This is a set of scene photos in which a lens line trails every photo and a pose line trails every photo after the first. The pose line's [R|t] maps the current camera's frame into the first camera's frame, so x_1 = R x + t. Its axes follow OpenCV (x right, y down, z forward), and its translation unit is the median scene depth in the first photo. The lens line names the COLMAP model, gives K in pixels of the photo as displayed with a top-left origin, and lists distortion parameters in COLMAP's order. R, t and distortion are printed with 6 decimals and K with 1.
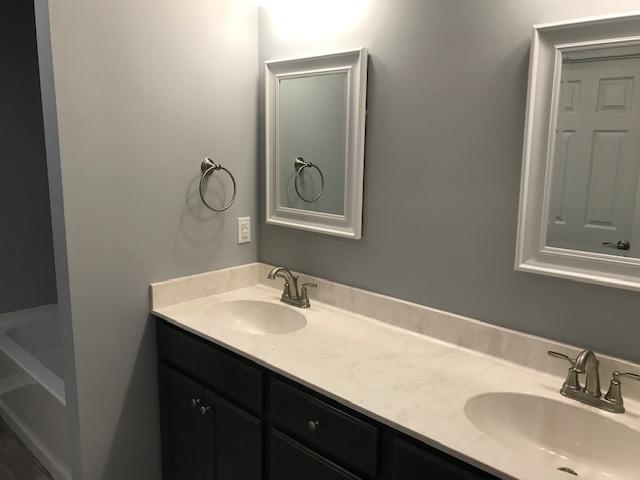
lens RADIAL K [[579.4, 0, 319.3], [0, 579.4, 241.2], [0, 0, 1]] dist [0.066499, 0.000000]
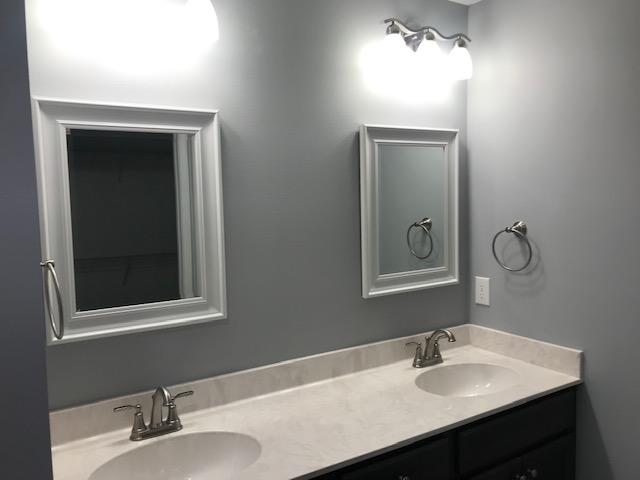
lens RADIAL K [[524.4, 0, 320.5], [0, 524.4, 239.8], [0, 0, 1]] dist [0.012271, 0.001672]
pose [[0.185759, -0.095469, 0.977947, -0.722276], [0.196345, 0.978803, 0.058257, -0.148545], [-0.962779, 0.181193, 0.200566, 0.711910]]
